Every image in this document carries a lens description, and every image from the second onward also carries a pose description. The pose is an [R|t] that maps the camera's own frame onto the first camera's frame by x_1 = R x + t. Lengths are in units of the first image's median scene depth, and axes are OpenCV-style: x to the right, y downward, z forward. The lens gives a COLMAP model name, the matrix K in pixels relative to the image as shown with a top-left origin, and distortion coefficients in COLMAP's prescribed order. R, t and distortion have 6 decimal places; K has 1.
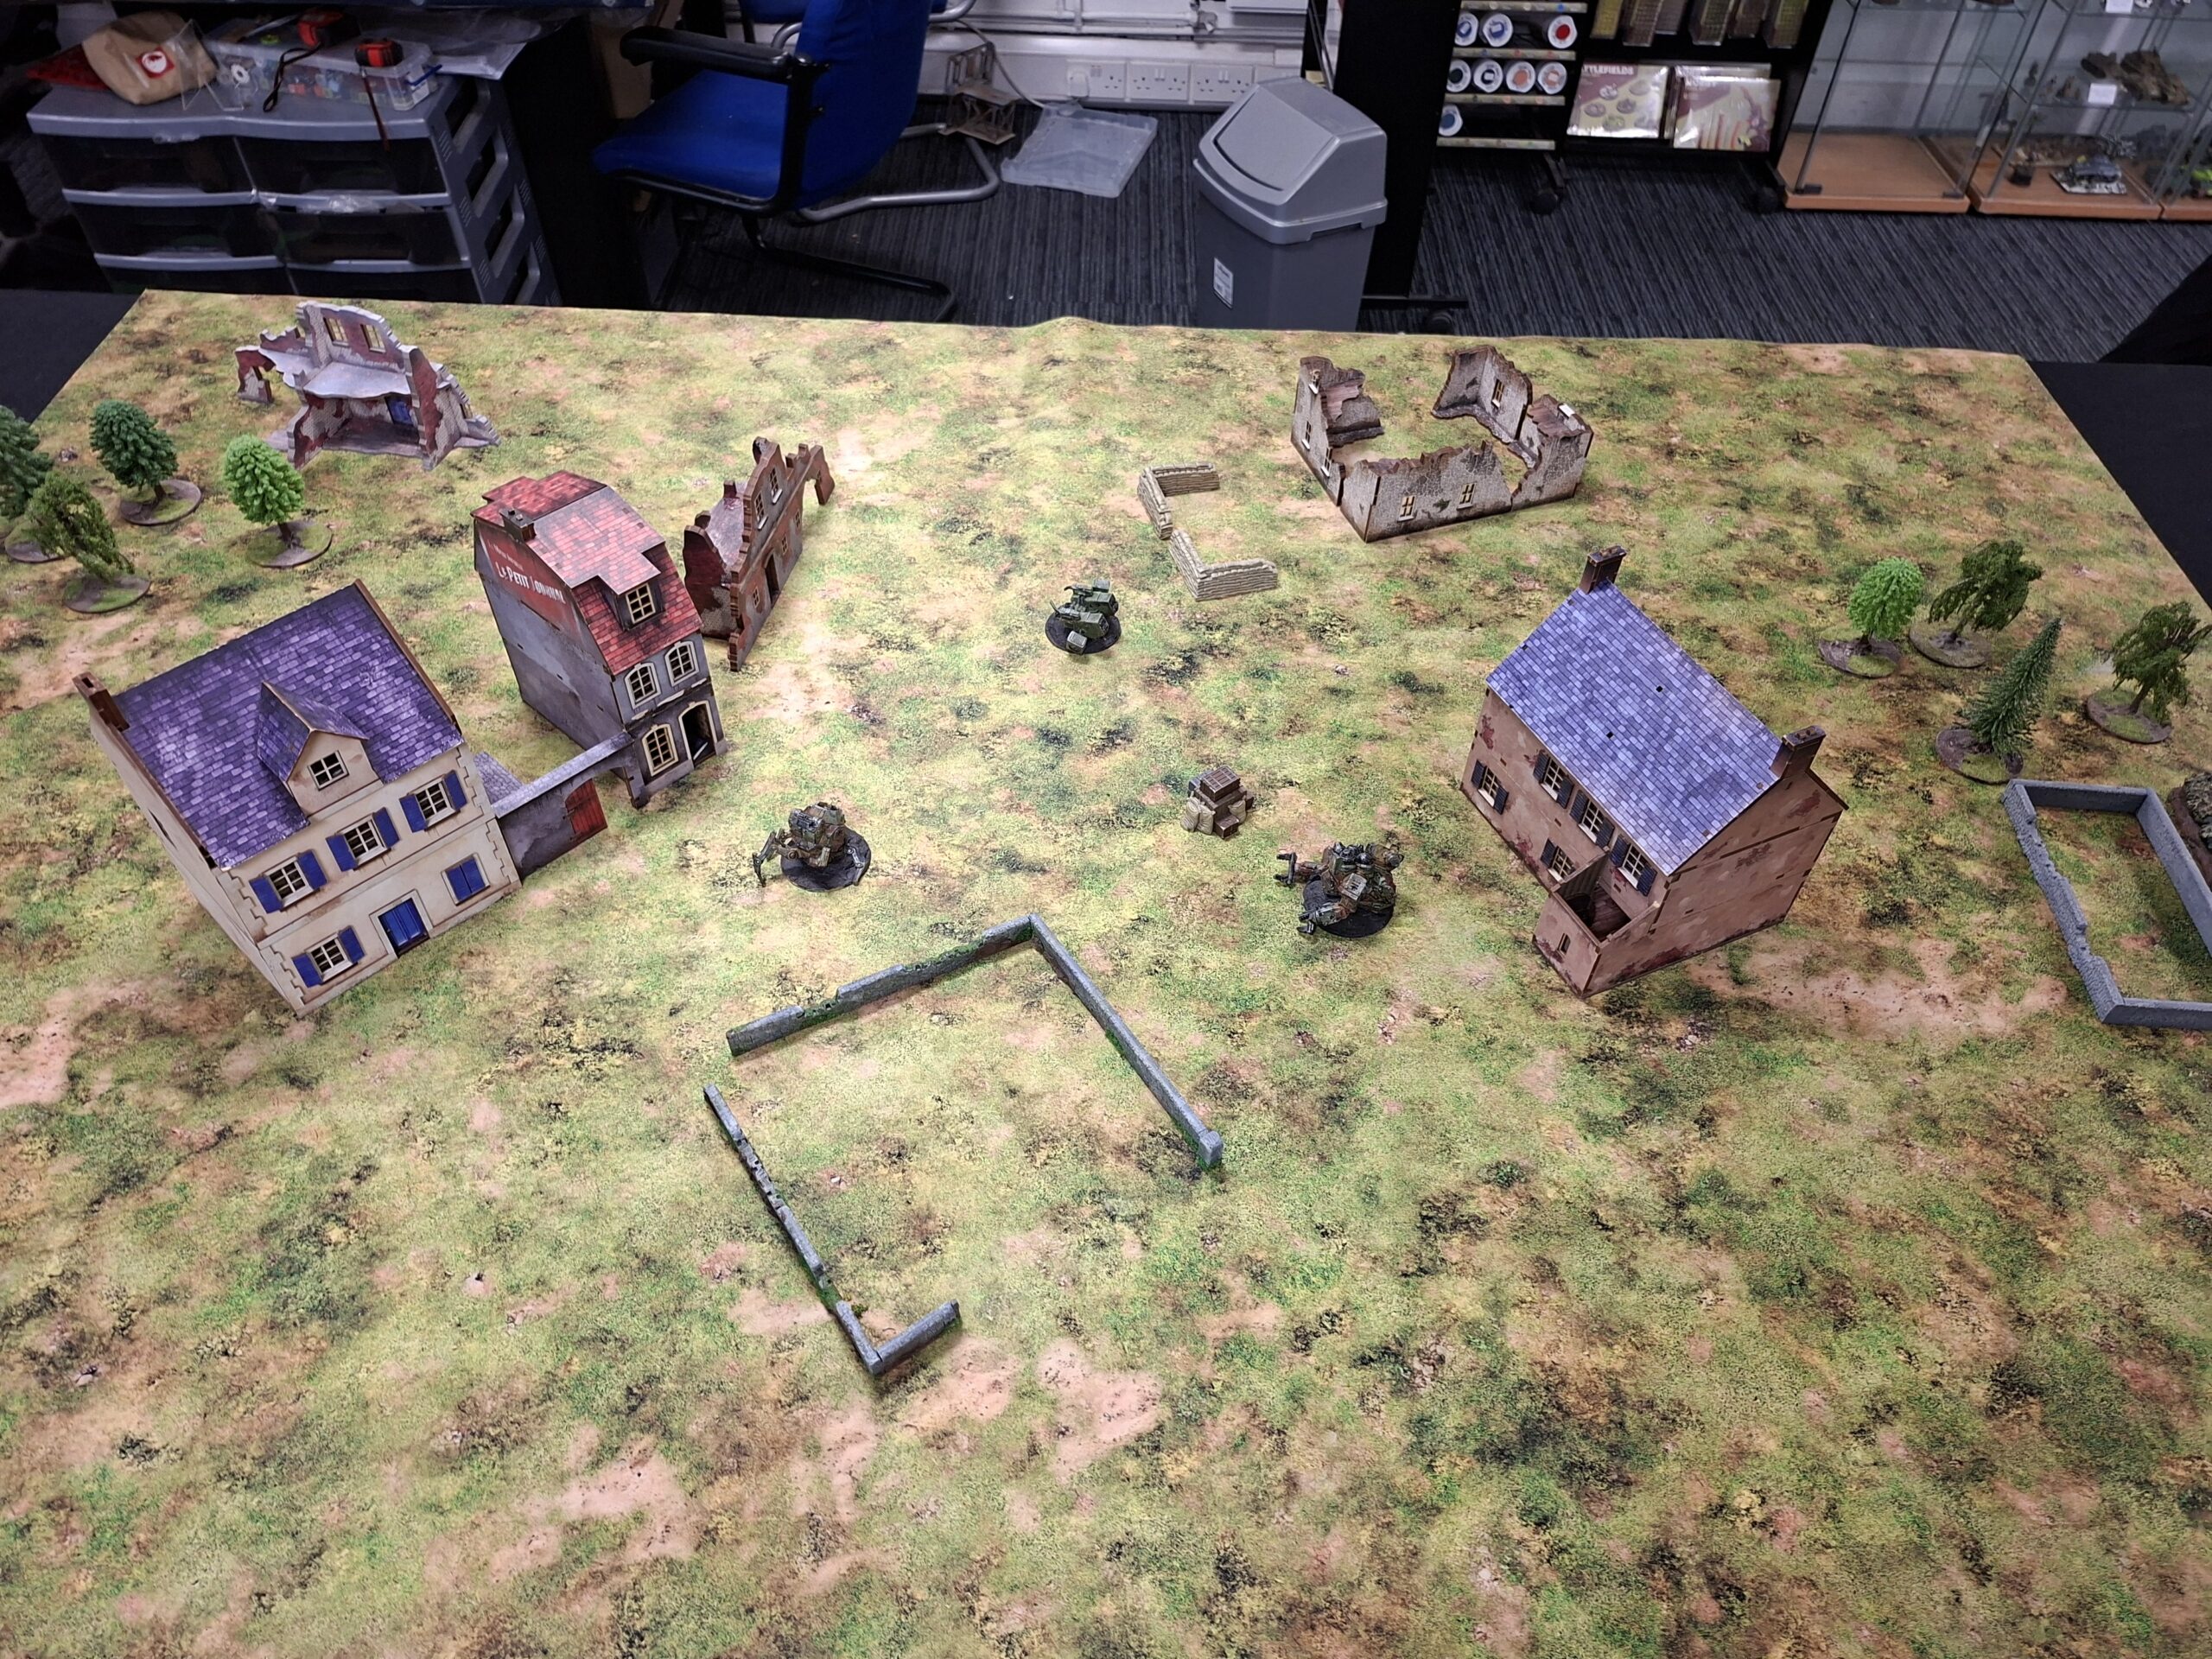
lens RADIAL K [[1534.2, 0, 1061.4], [0, 1534.2, 832.7], [0, 0, 1]] dist [0.111541, -0.154449]
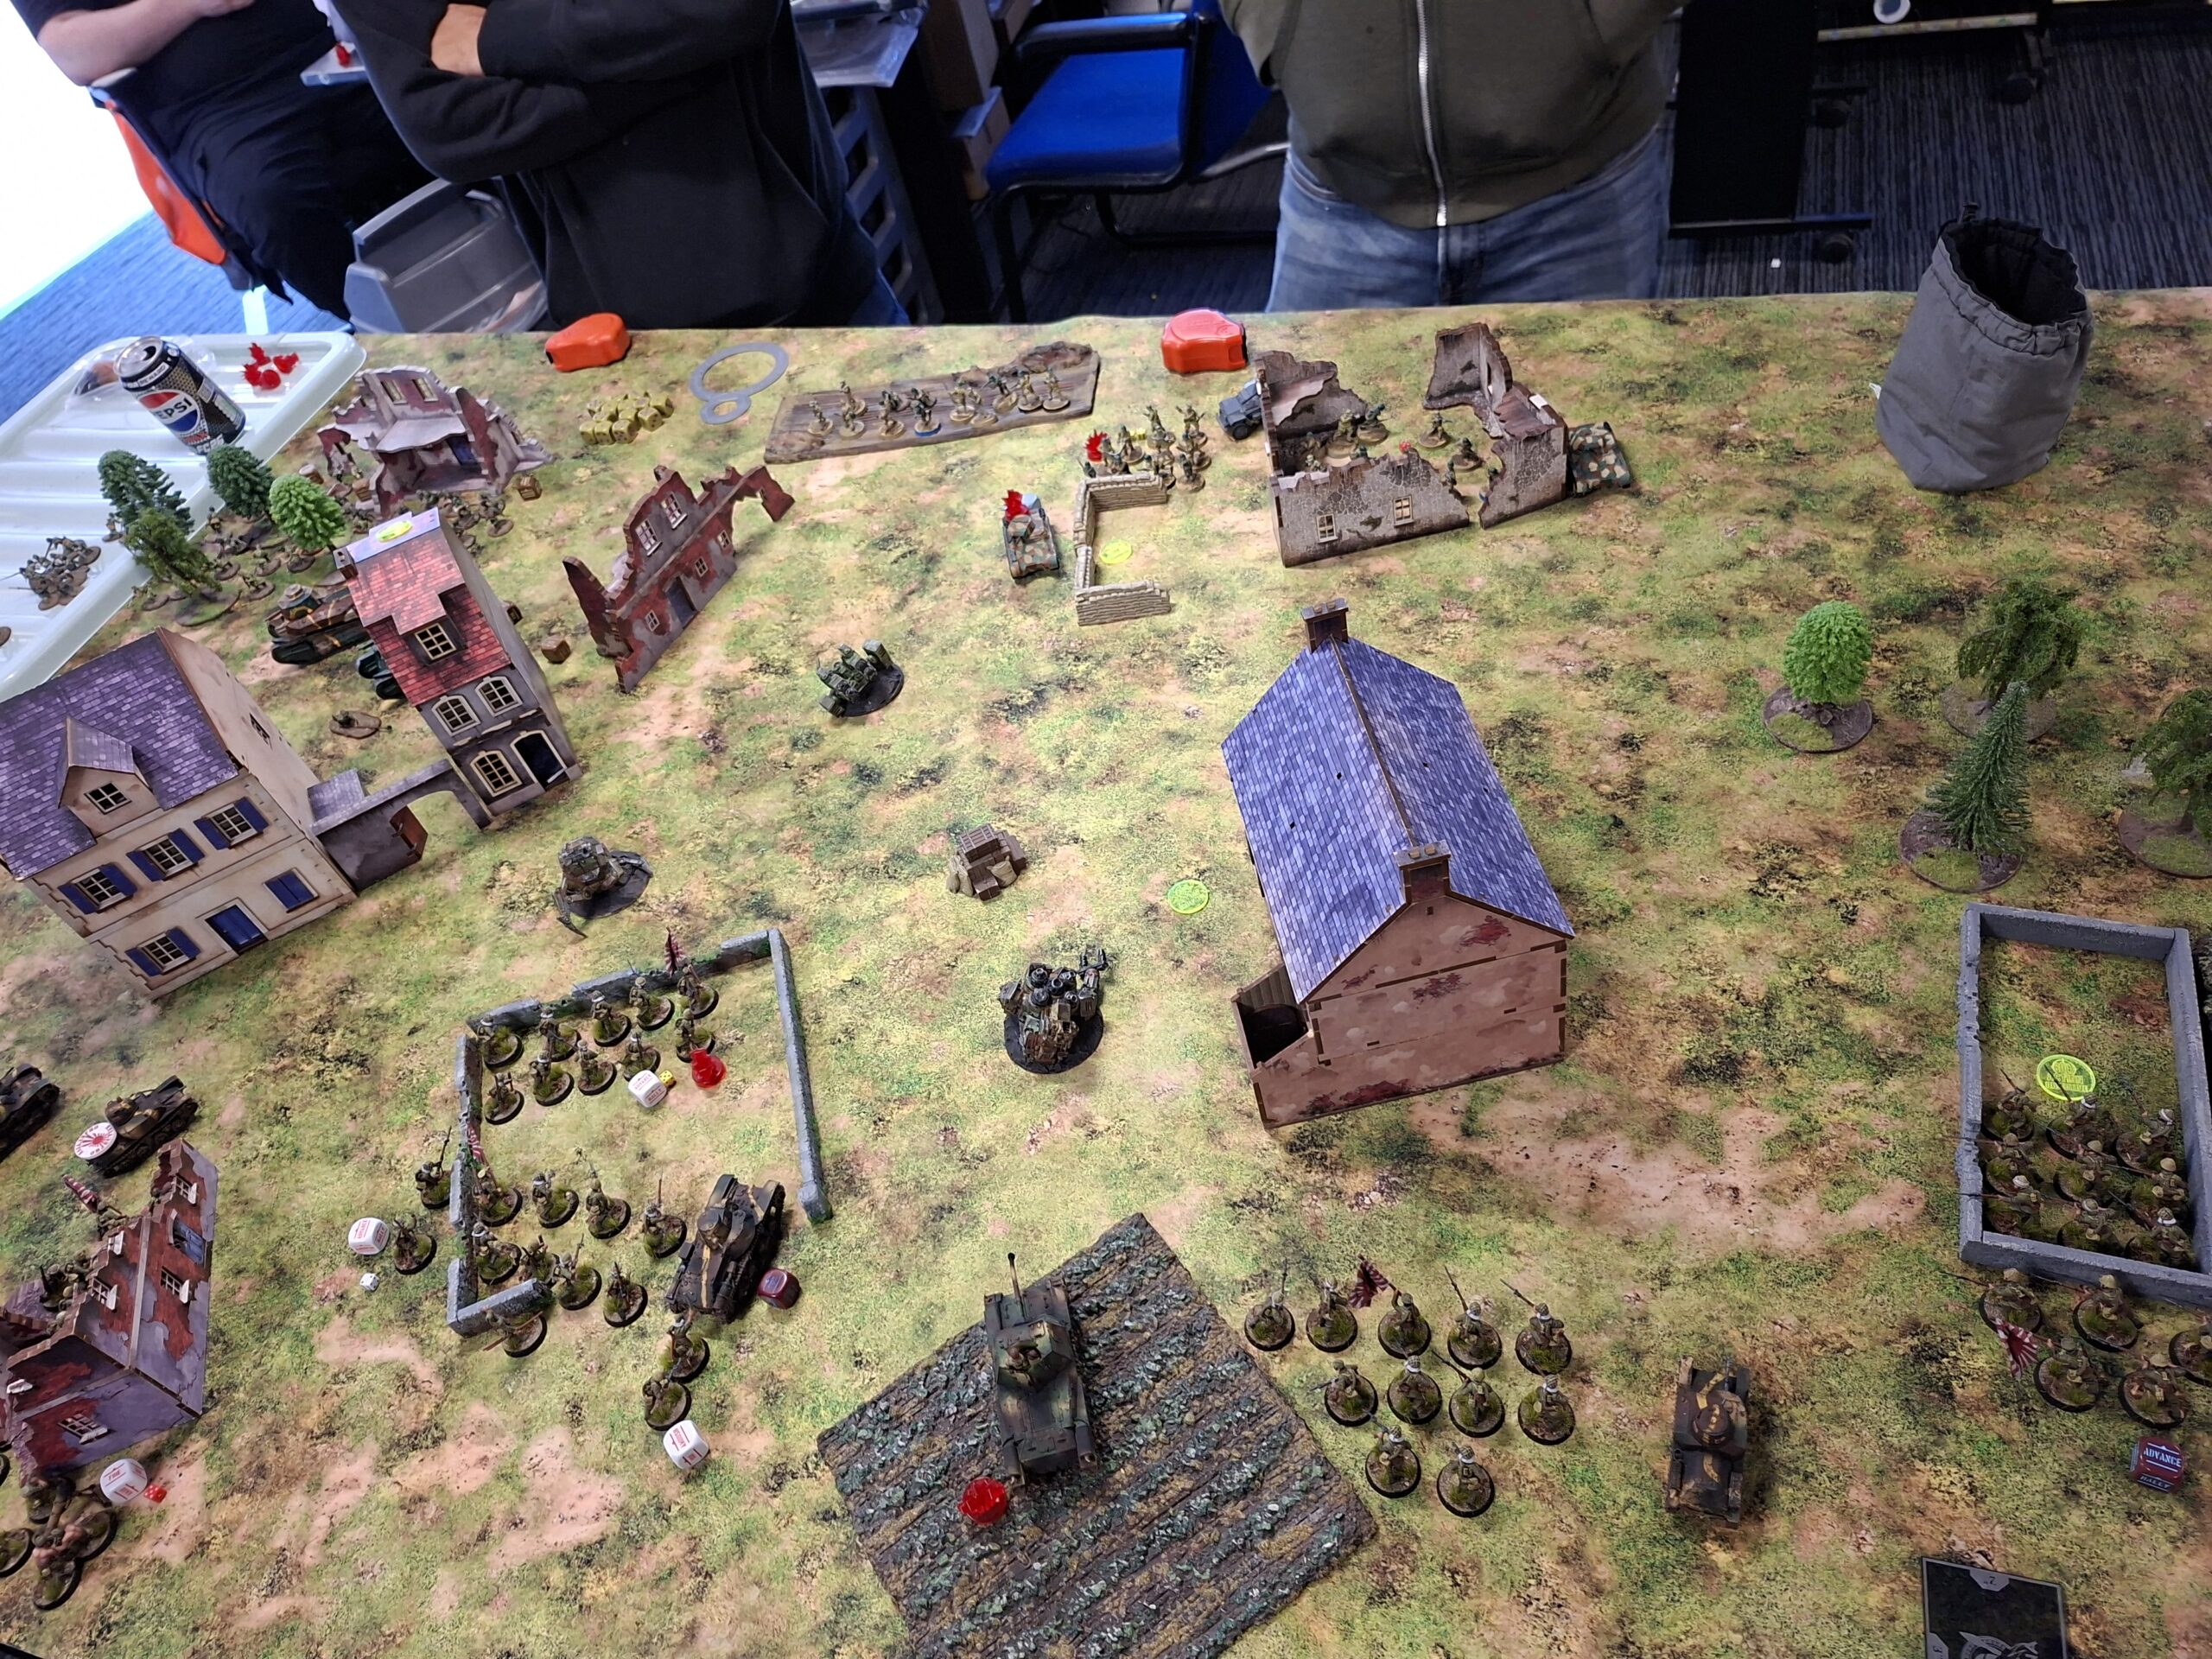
lens RADIAL K [[1538.1, 0, 1028.5], [0, 1538.1, 769.4], [0, 0, 1]] dist [0.101969, -0.141095]
pose [[0.929729, 0.048527, -0.365034, 0.480753], [-0.047857, 0.998795, 0.010889, -0.087520], [0.365122, 0.007345, 0.930931, 0.145760]]
